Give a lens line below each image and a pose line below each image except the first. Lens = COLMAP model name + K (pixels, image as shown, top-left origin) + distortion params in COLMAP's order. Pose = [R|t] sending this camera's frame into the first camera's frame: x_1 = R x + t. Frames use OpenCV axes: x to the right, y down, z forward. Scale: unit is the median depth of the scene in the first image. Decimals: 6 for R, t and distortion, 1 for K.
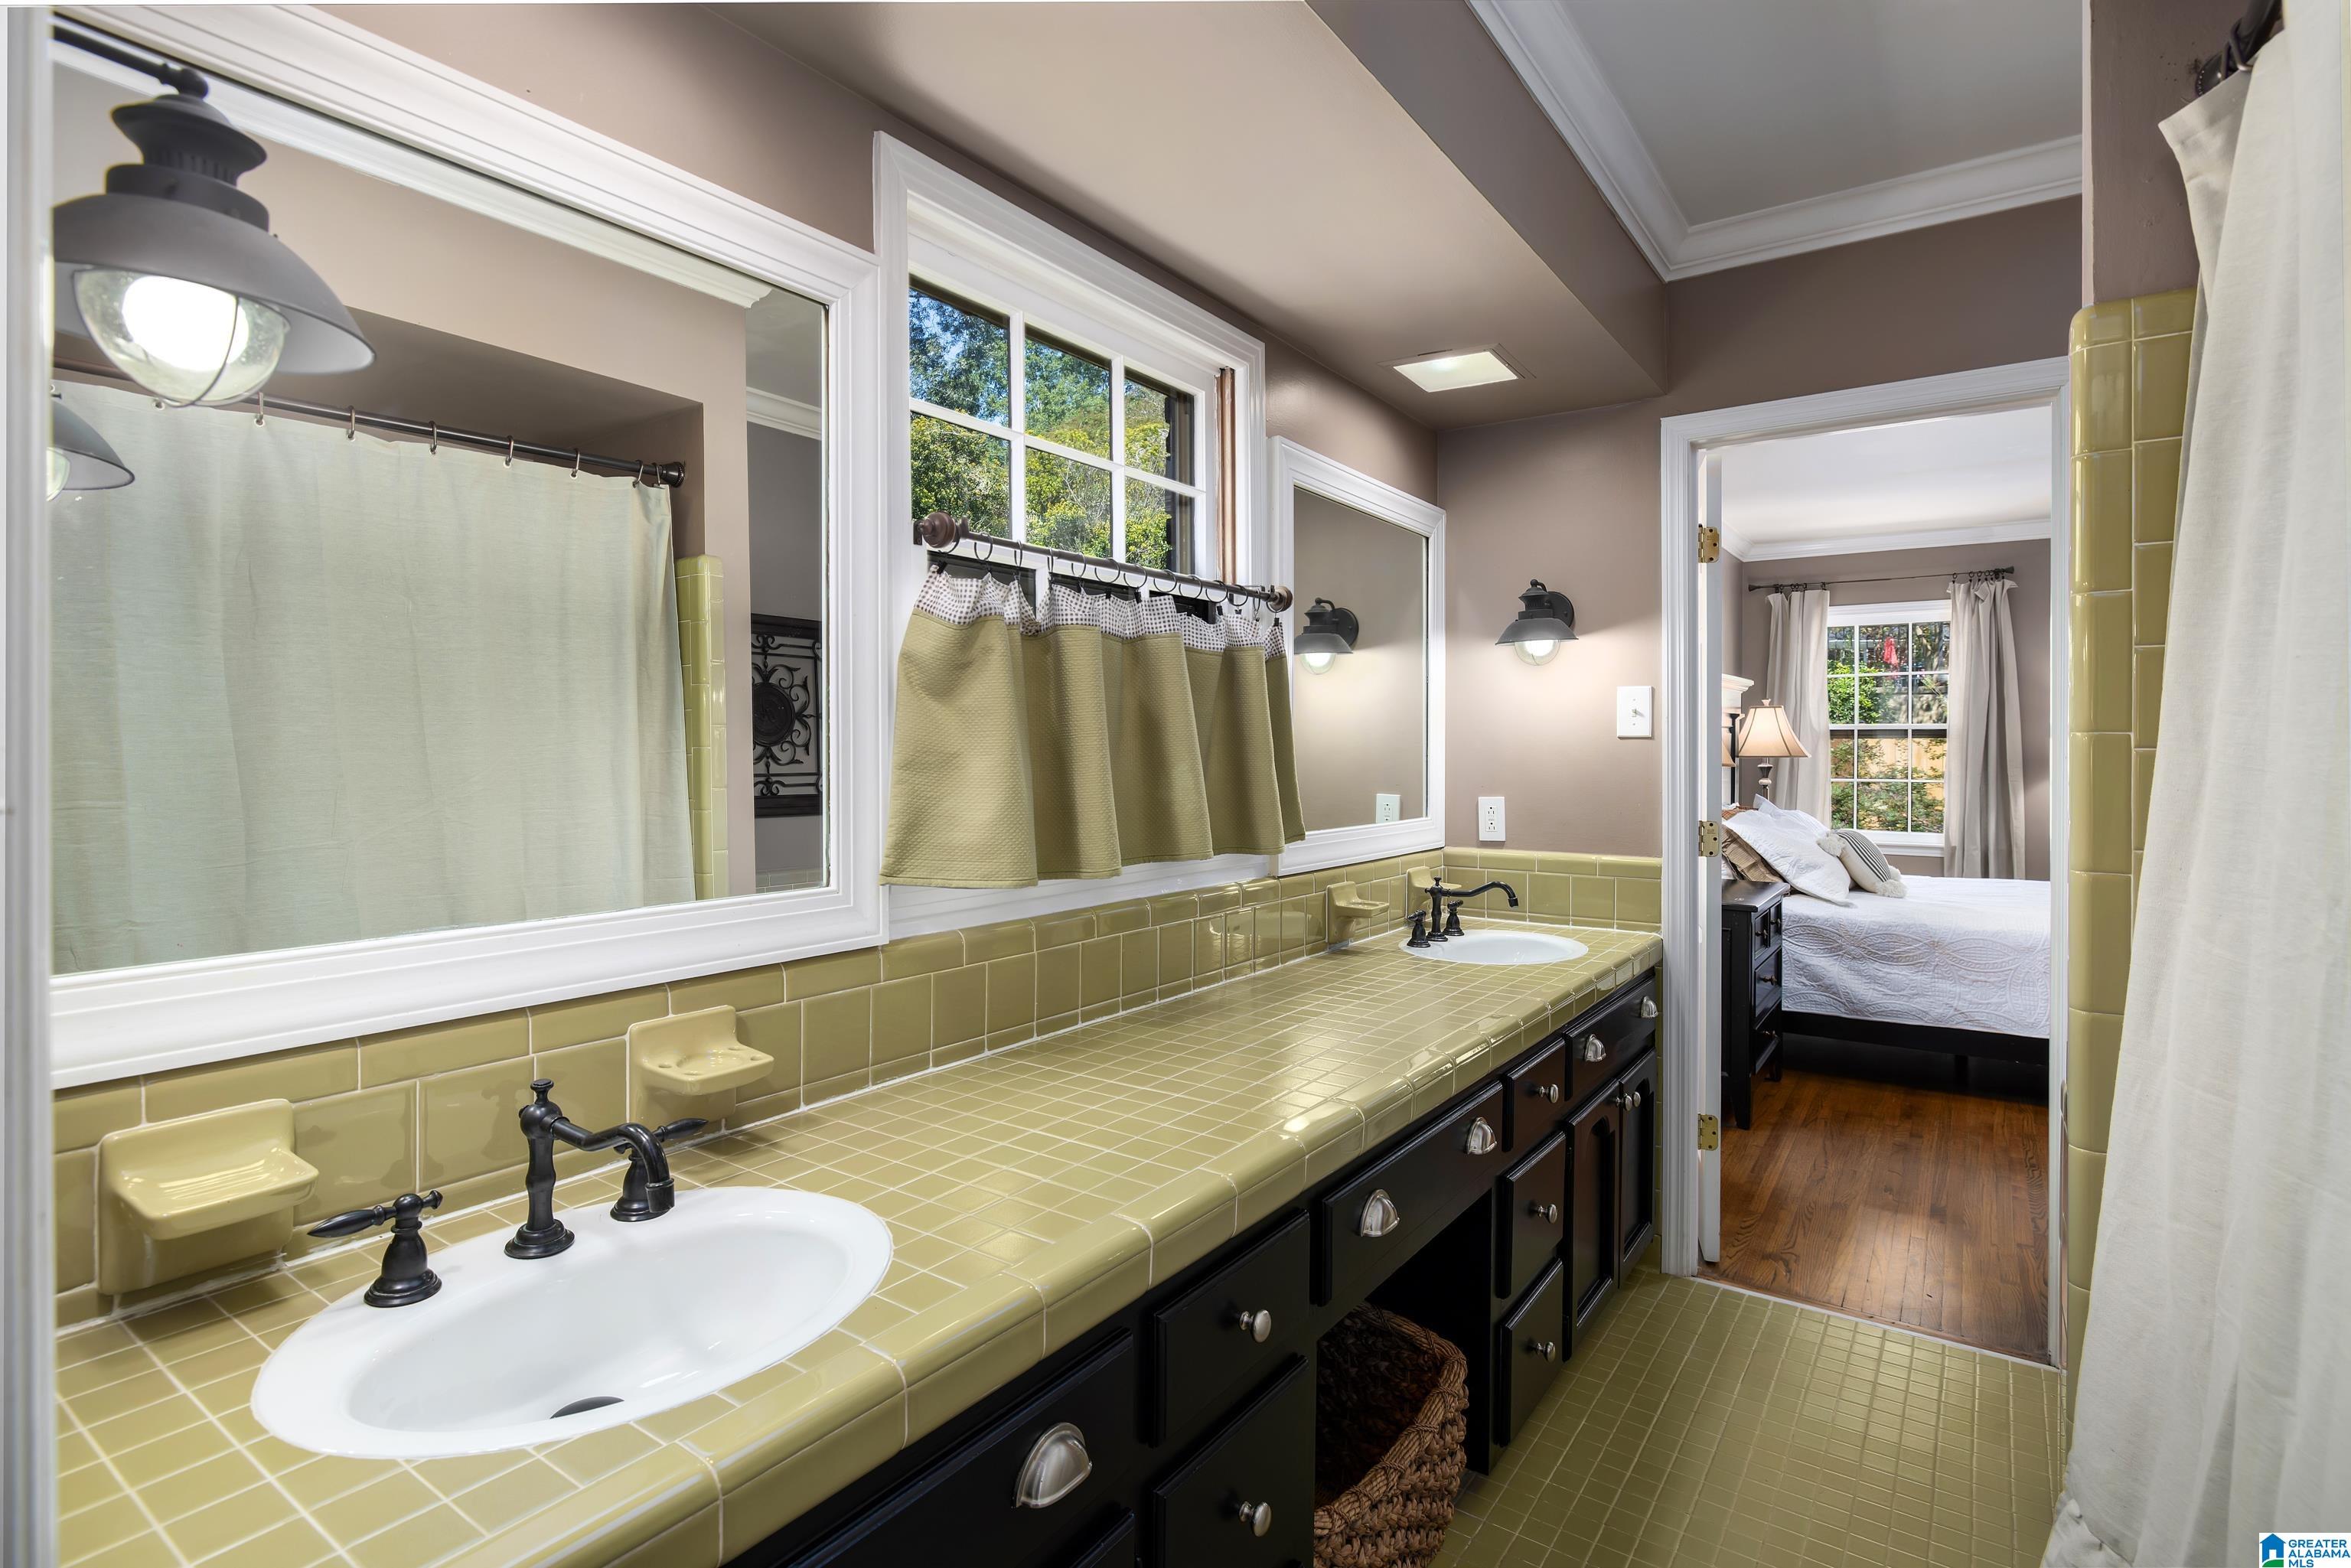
lens RADIAL K [[1149.6, 0, 1144.2], [0, 1149.6, 771.1], [0, 0, 1]] dist [0.000071, -0.000177]
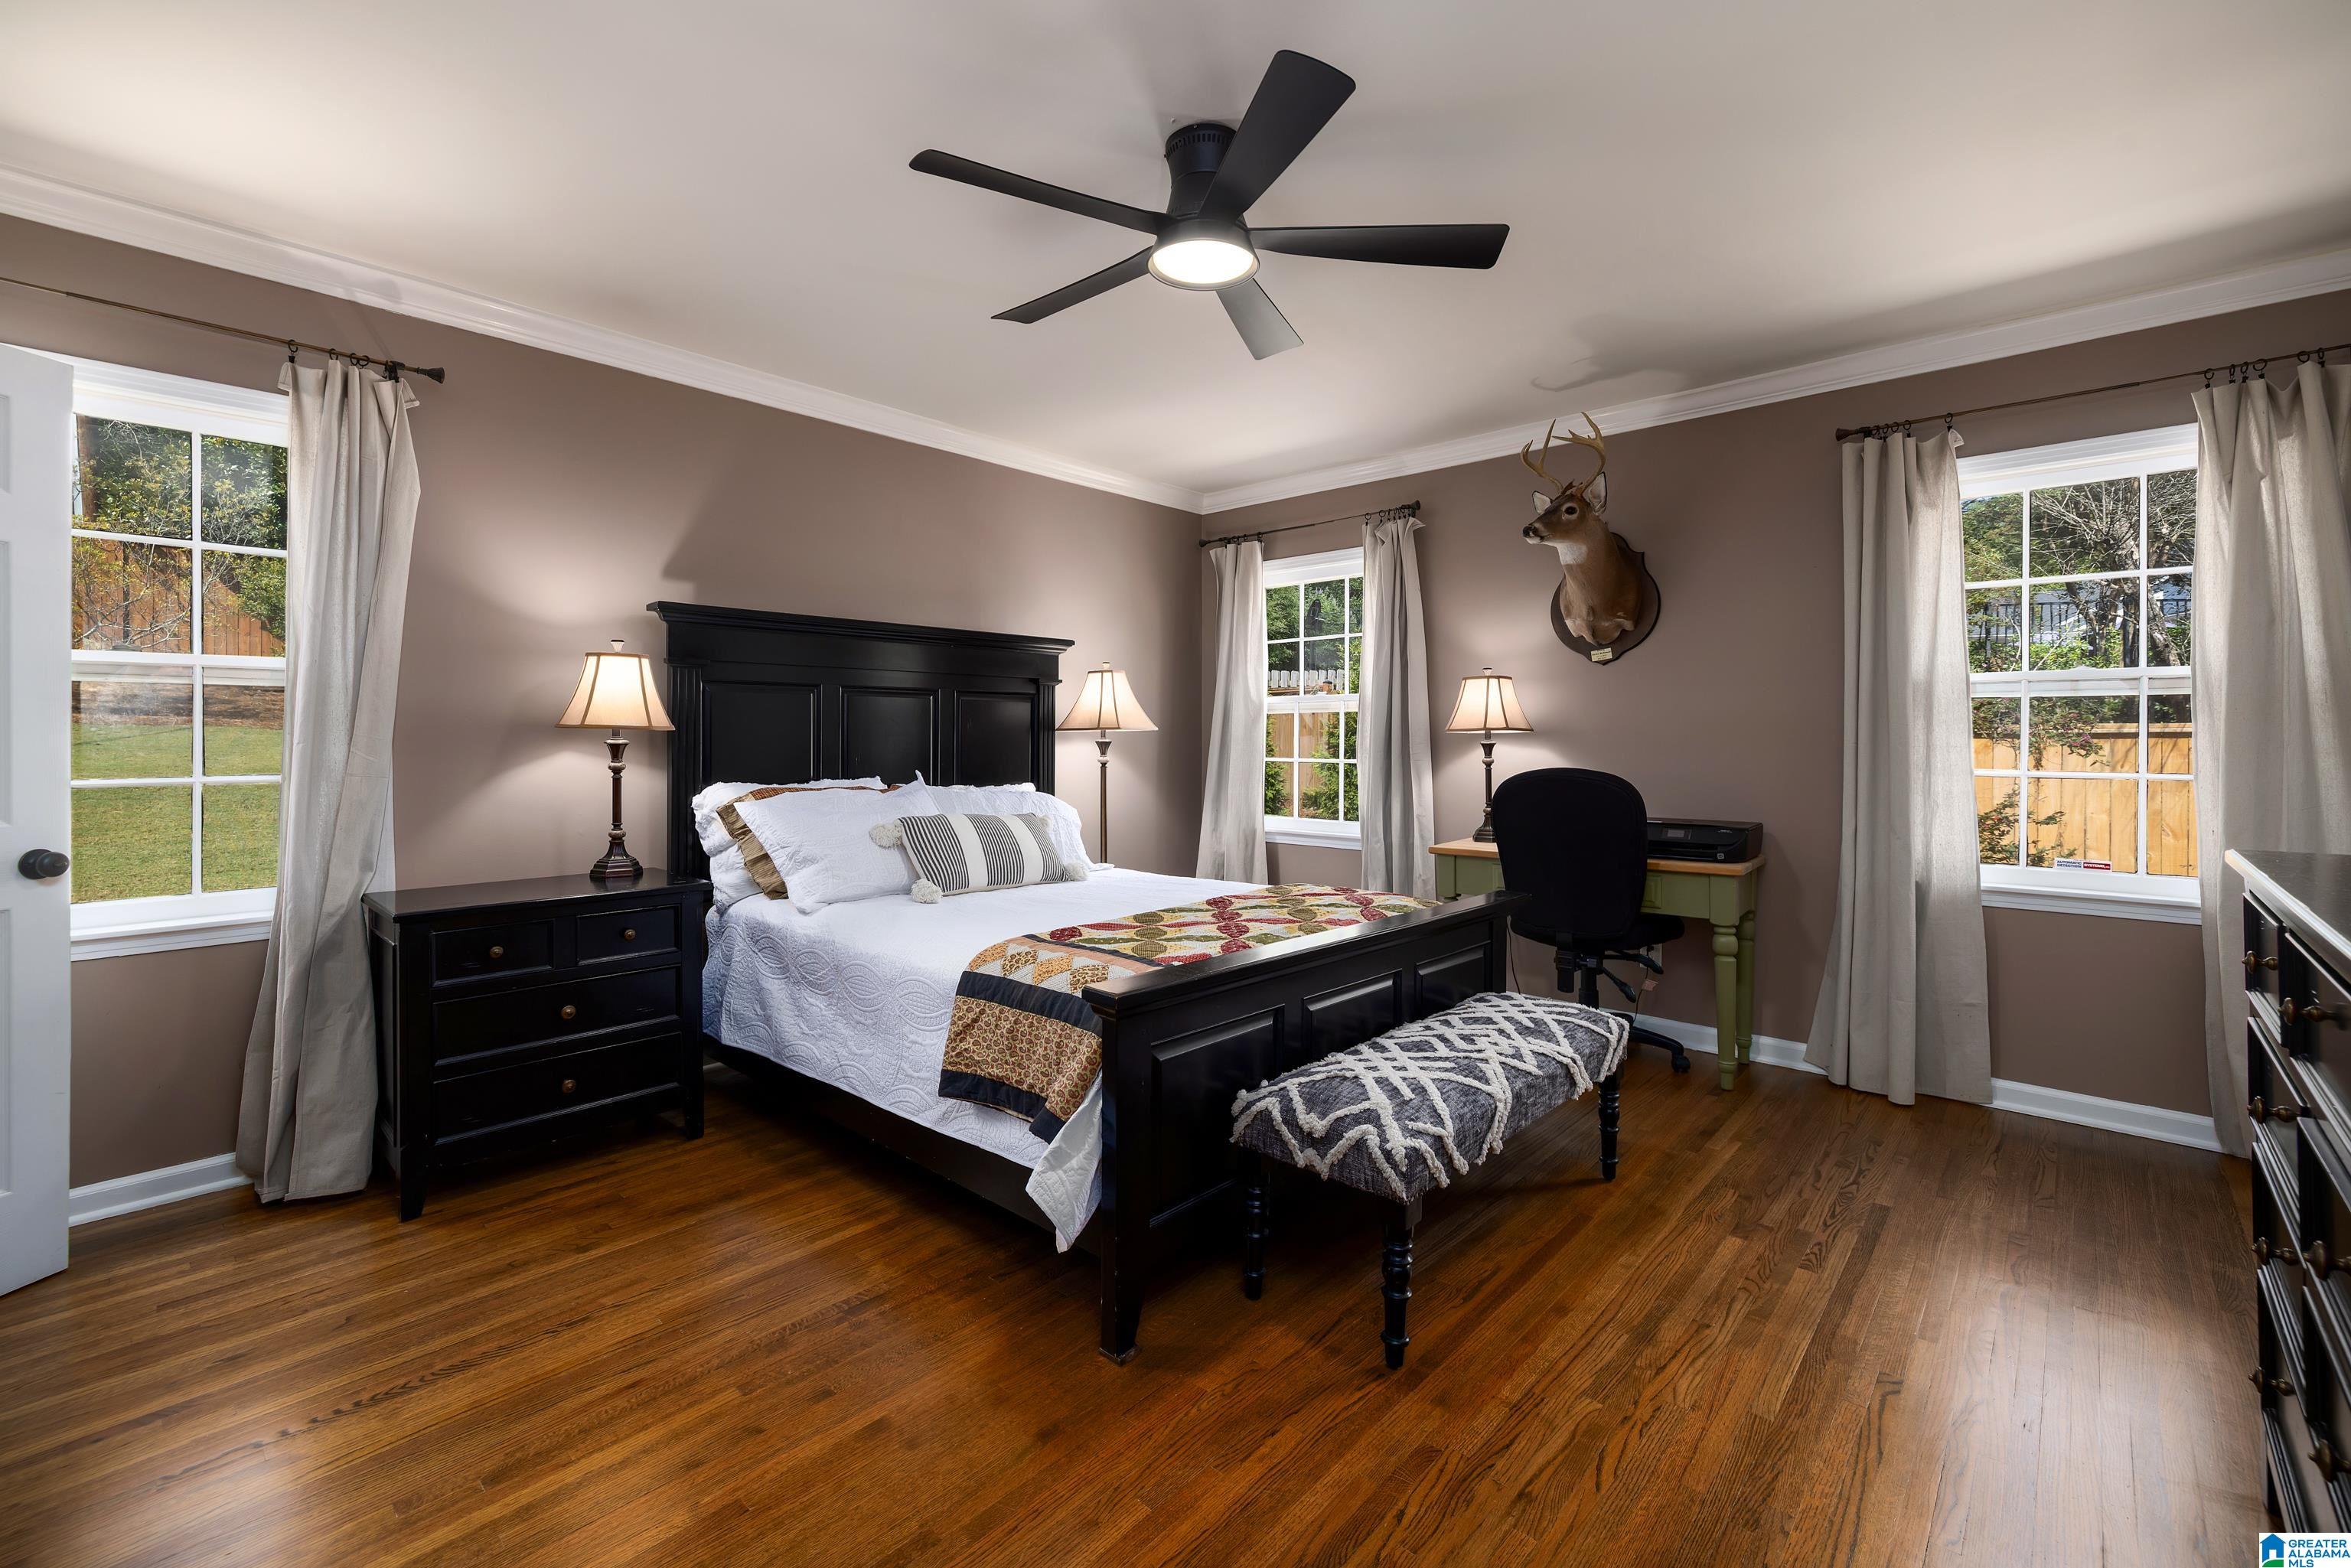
lens RADIAL K [[1011.1, 0, 1176.1], [0, 1011.1, 747.4], [0, 0, 1]] dist [0.002083, 0.000369]
pose [[0.993698, 0.003575, -0.112033, 0.683210], [-0.005587, 0.999829, -0.017654, 0.013535], [0.111950, 0.018168, 0.993548, 0.262801]]
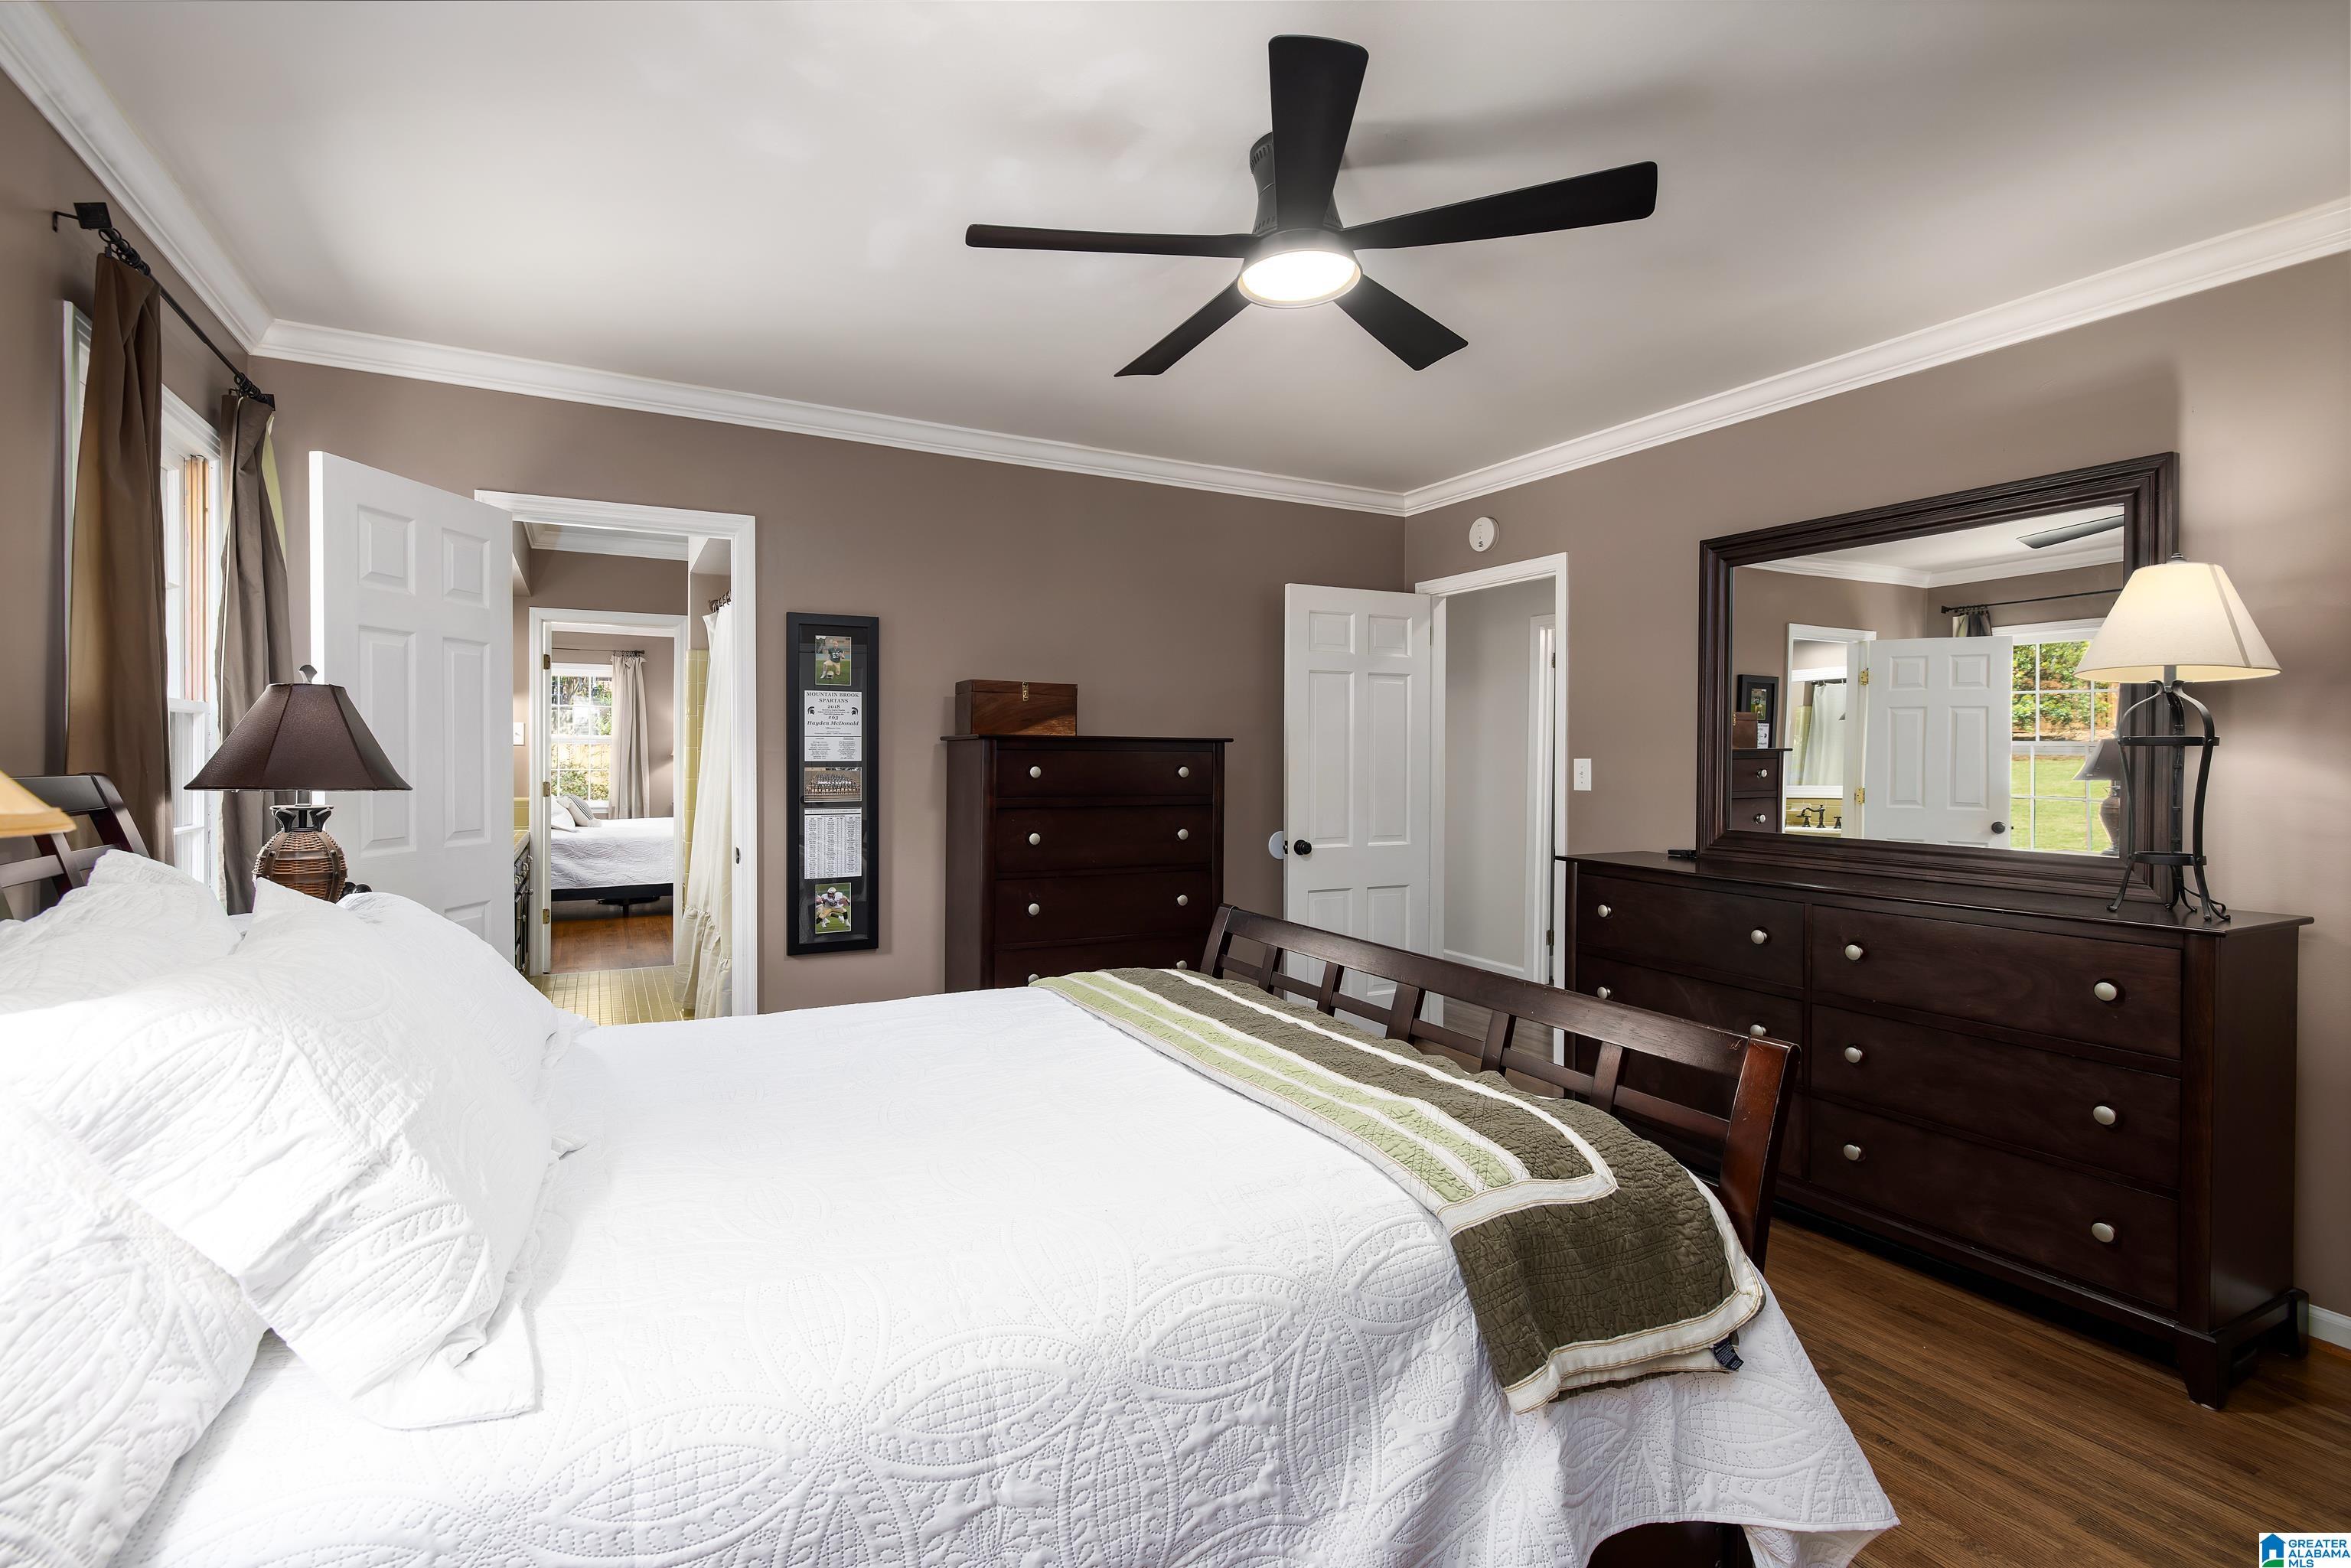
lens RADIAL K [[1105.6, 0, 1147.1], [0, 1105.6, 791.3], [0, 0, 1]] dist [-0.011205, 0.000829]
pose [[0.457074, -0.001777, 0.889427, -0.415894], [-0.006981, 0.999960, 0.005585, 0.025333], [-0.889401, -0.008762, 0.457043, -0.484694]]
